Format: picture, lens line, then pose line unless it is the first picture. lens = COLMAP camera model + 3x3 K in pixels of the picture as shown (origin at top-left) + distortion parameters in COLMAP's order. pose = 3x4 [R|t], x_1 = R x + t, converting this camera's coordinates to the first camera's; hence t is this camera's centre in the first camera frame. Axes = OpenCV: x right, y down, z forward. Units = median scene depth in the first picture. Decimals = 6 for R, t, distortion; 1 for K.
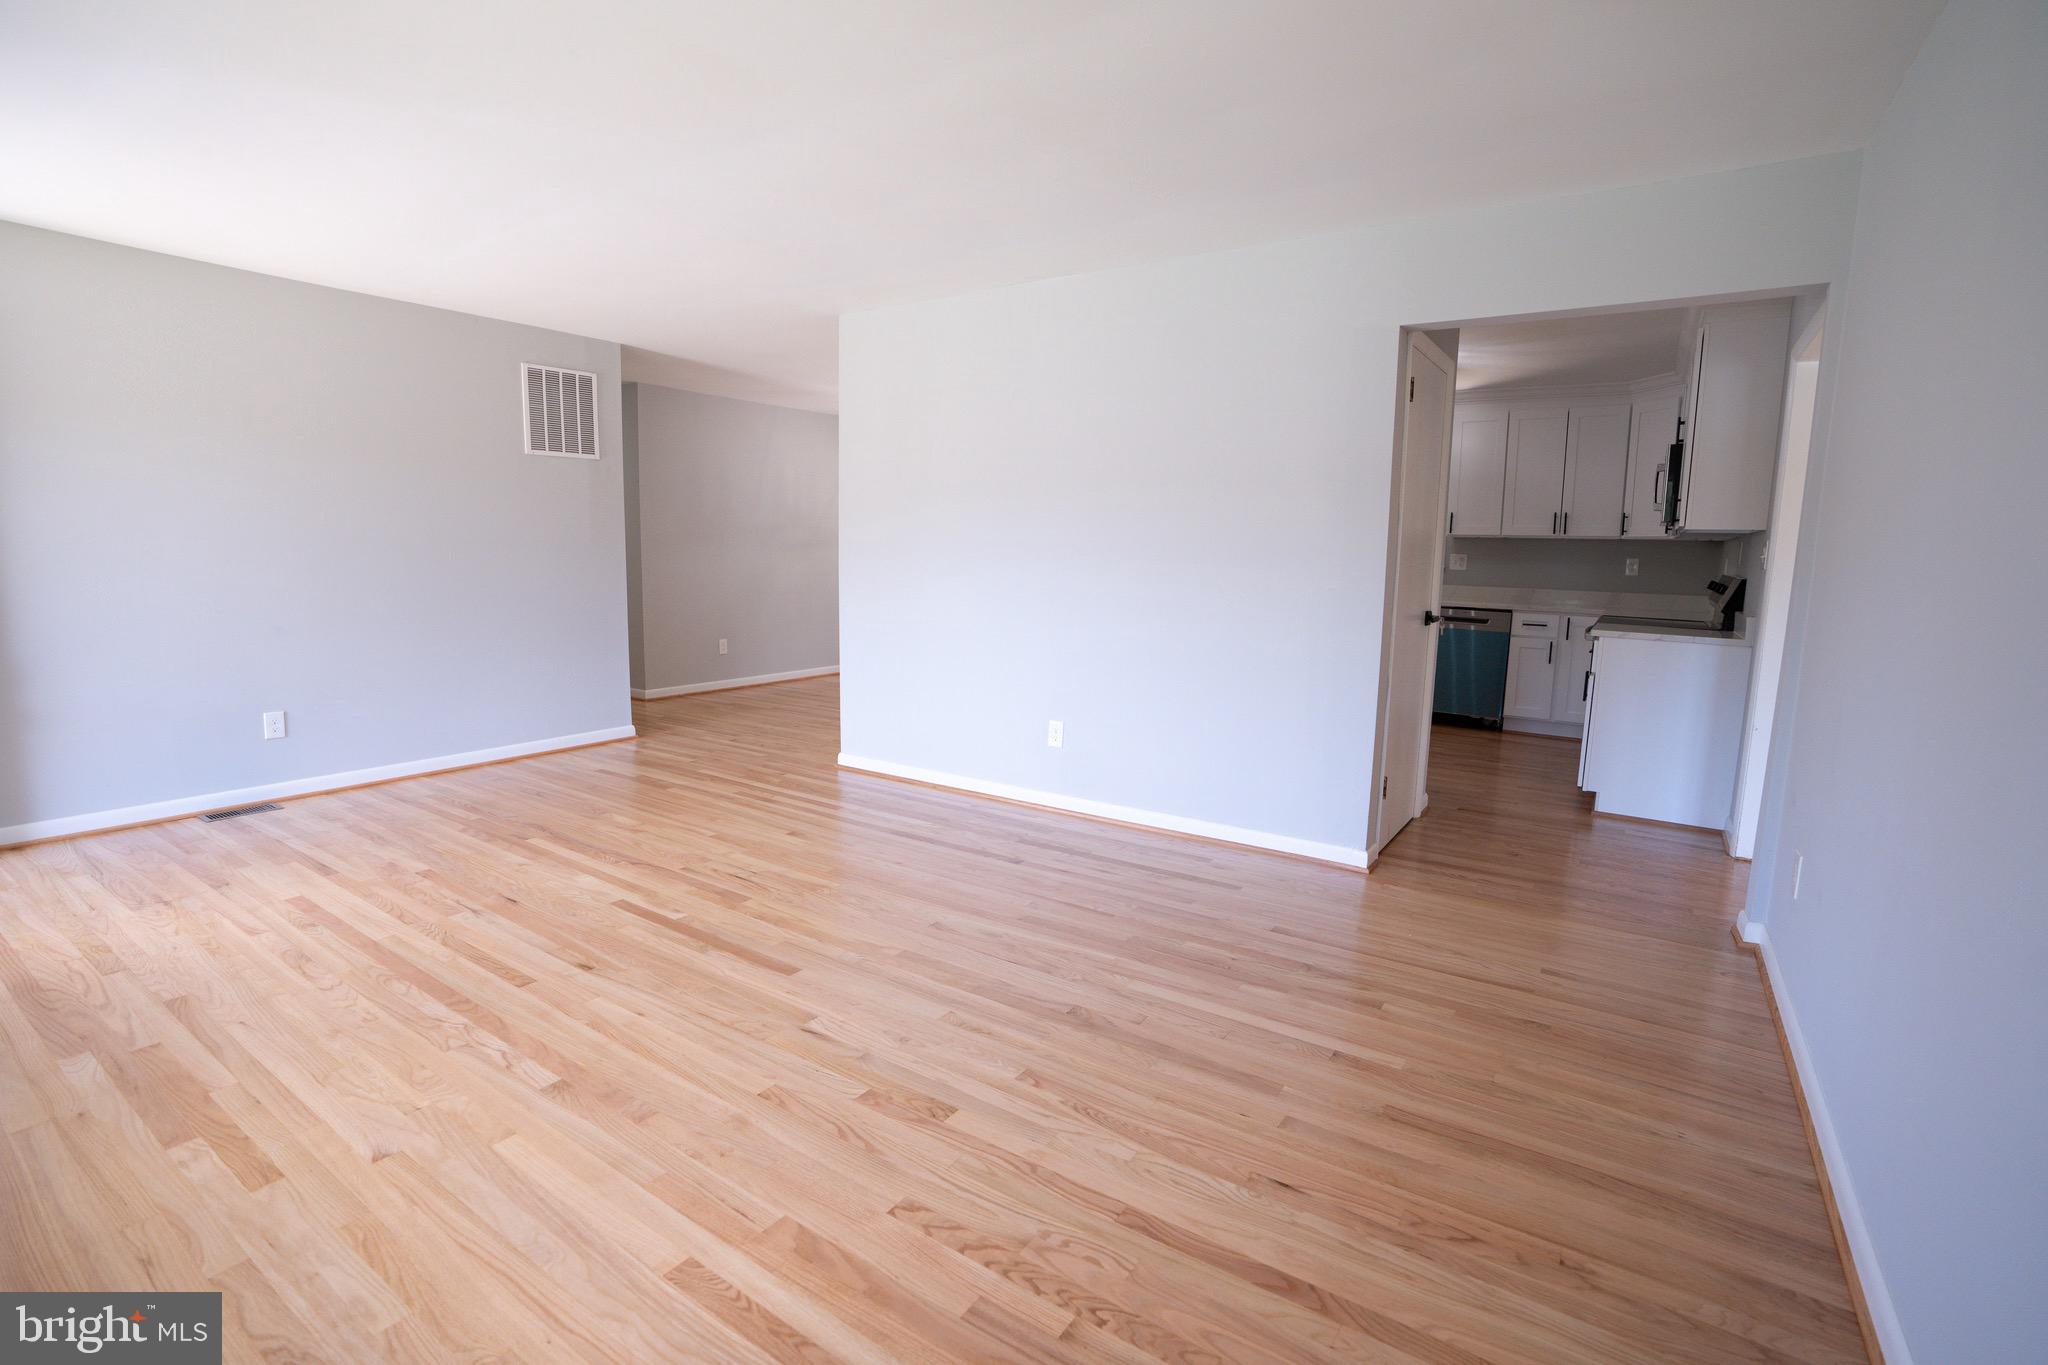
lens RADIAL K [[937.7, 0, 1029.7], [0, 937.7, 682.9], [0, 0, 1]] dist [-0.068946, 0.028669]
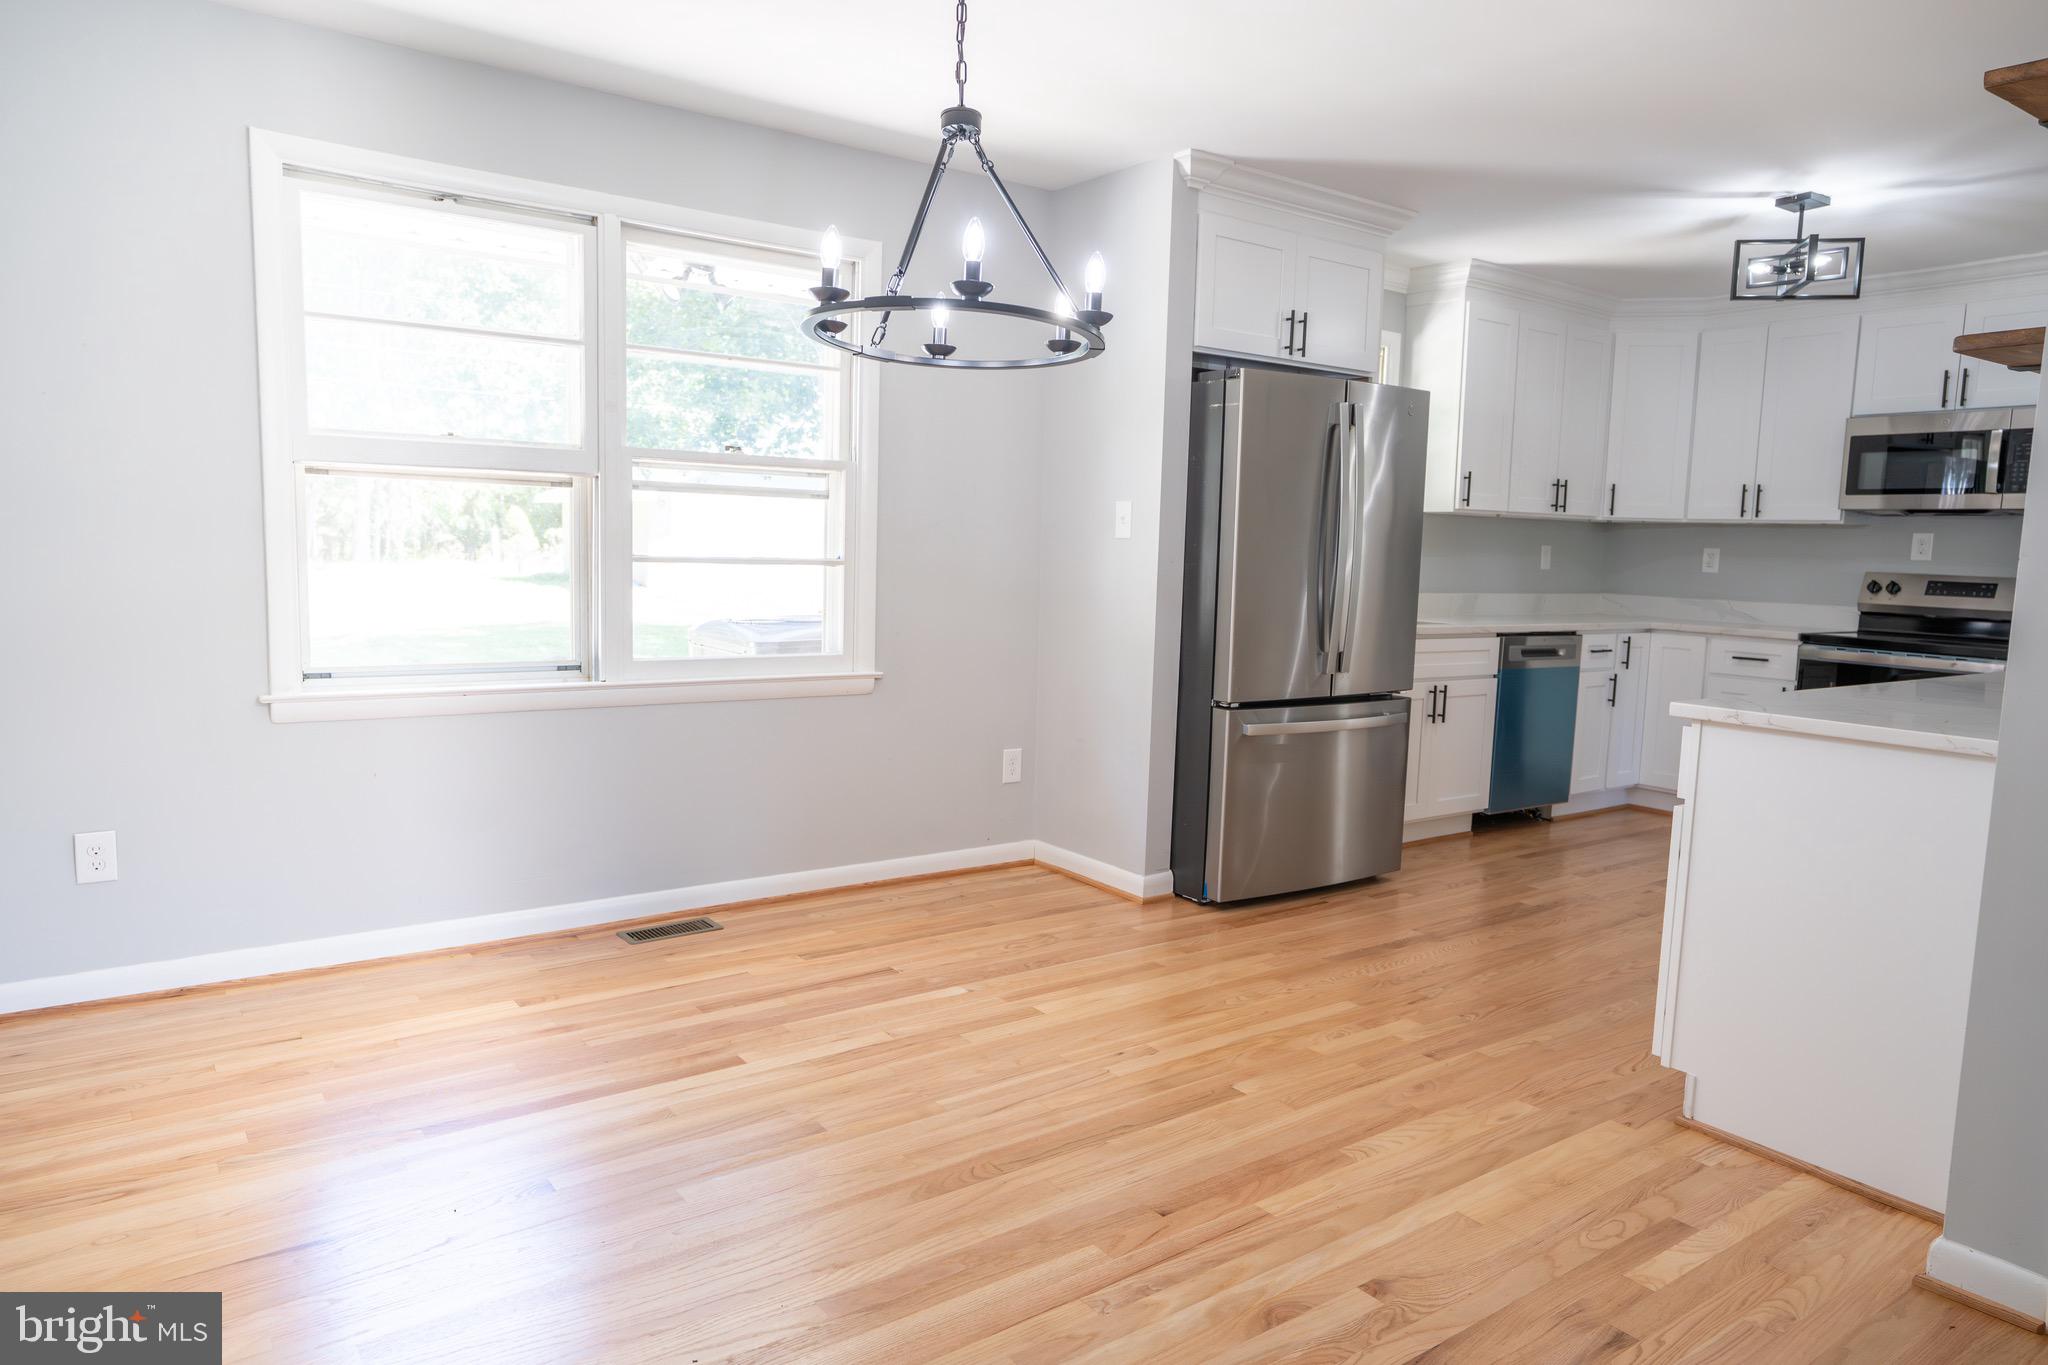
lens RADIAL K [[1293.6, 0, 1034.8], [0, 1293.6, 685.5], [0, 0, 1]] dist [-0.028010, 0.041203]
pose [[0.334258, -0.110982, 0.935924, -0.437650], [0.111596, 0.990717, 0.077624, -0.152374], [-0.935851, 0.078499, 0.343540, 1.046977]]
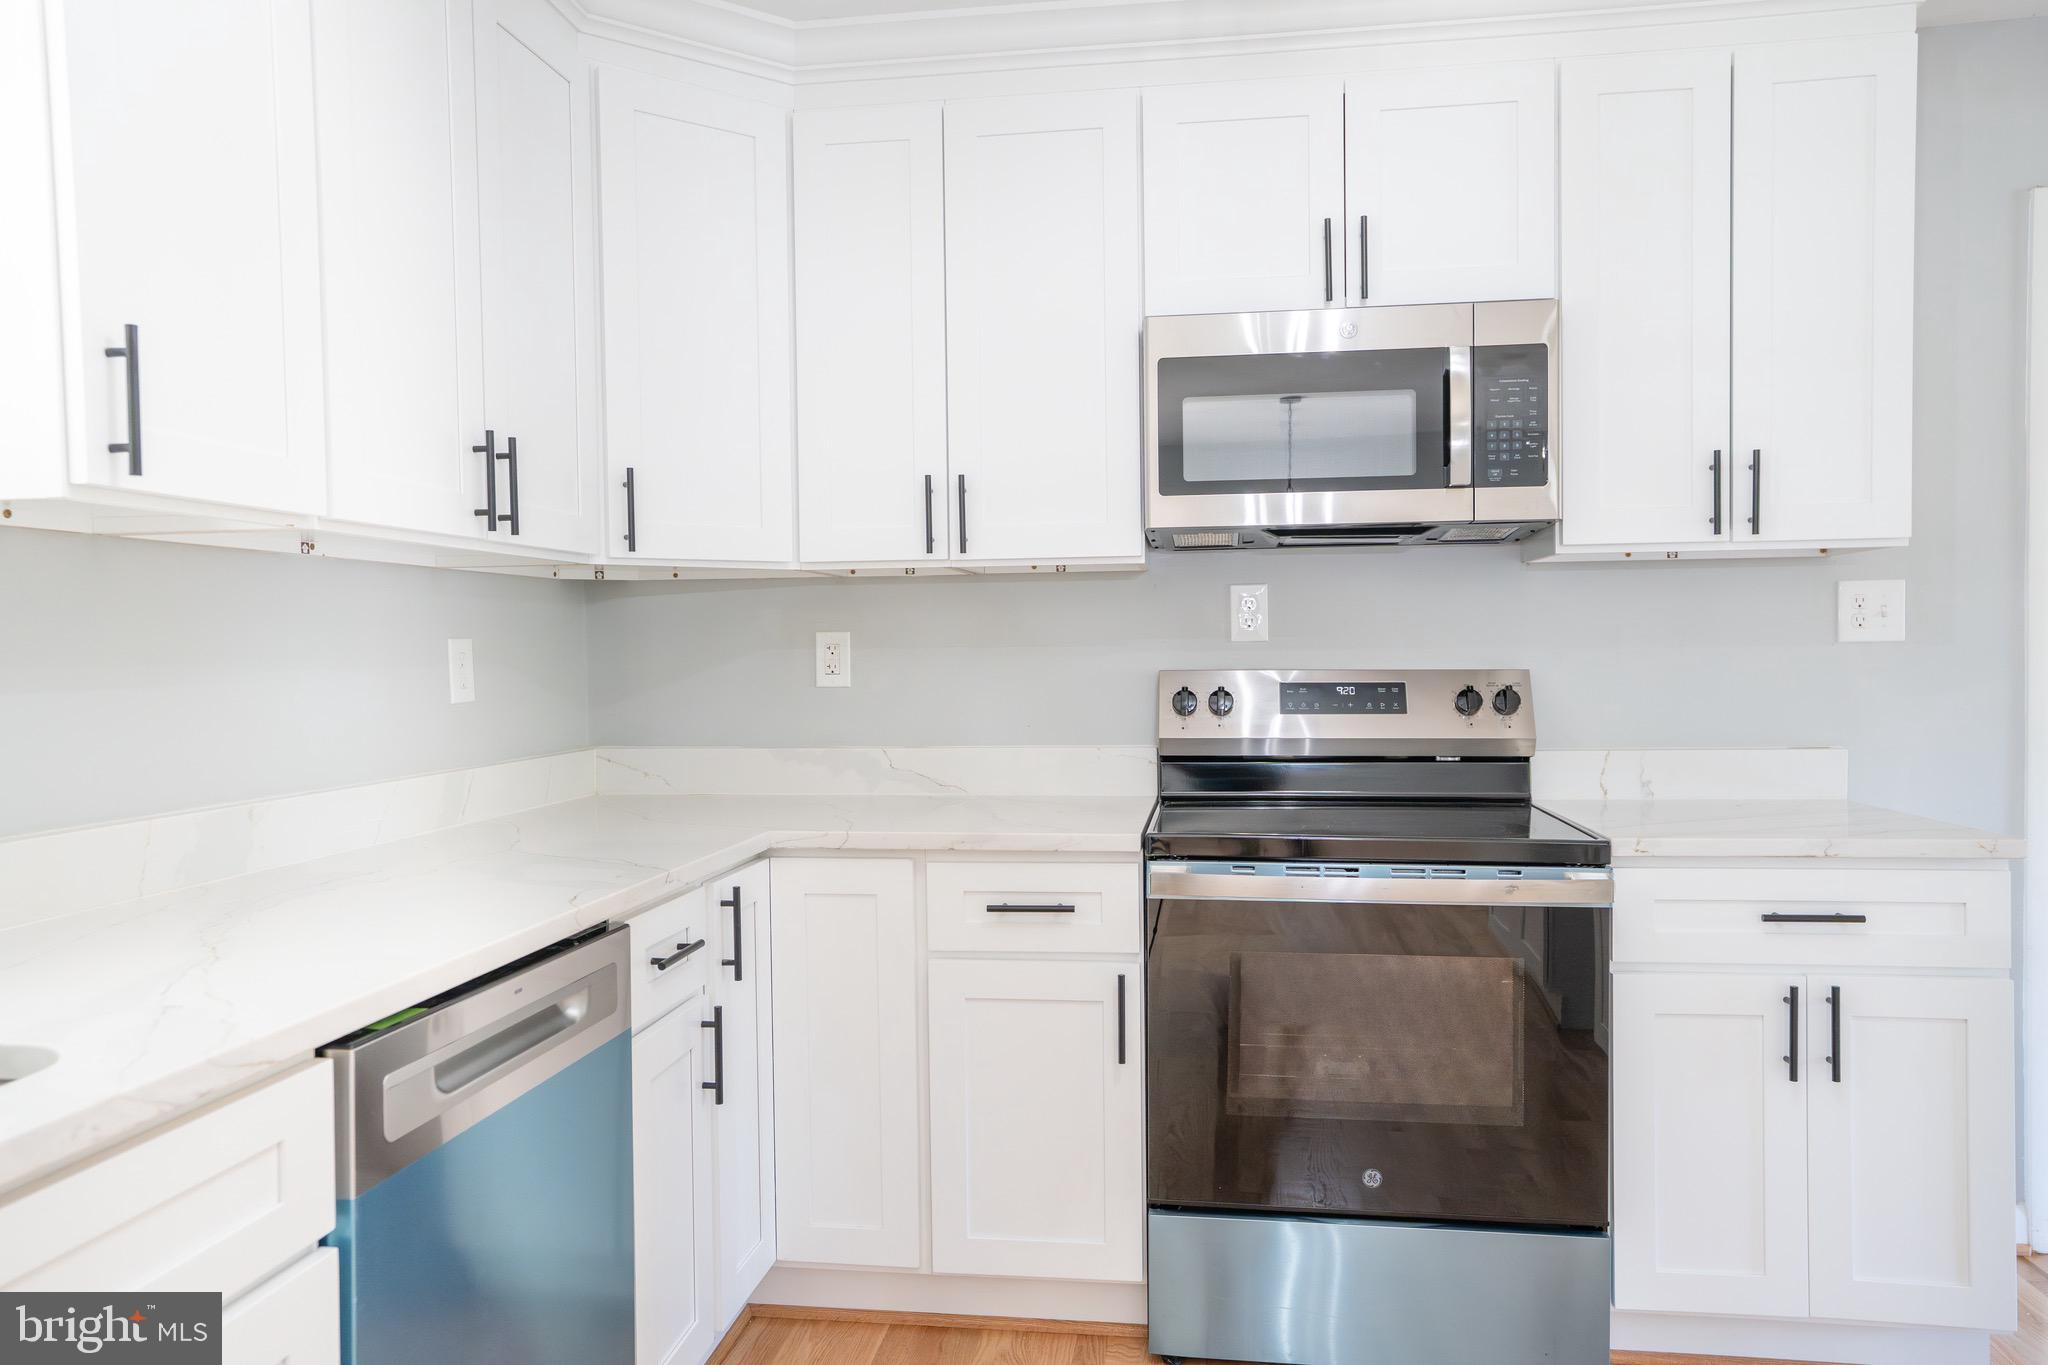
lens RADIAL K [[1368.4, 0, 1024.0], [0, 1368.4, 682.5], [0, 0, 1]] dist [-0.021990, 0.046586]
pose [[-0.439314, -0.032139, 0.897759, 0.231562], [0.134608, 0.985722, 0.101158, -0.143286], [-0.888192, 0.165286, -0.428715, 1.036913]]
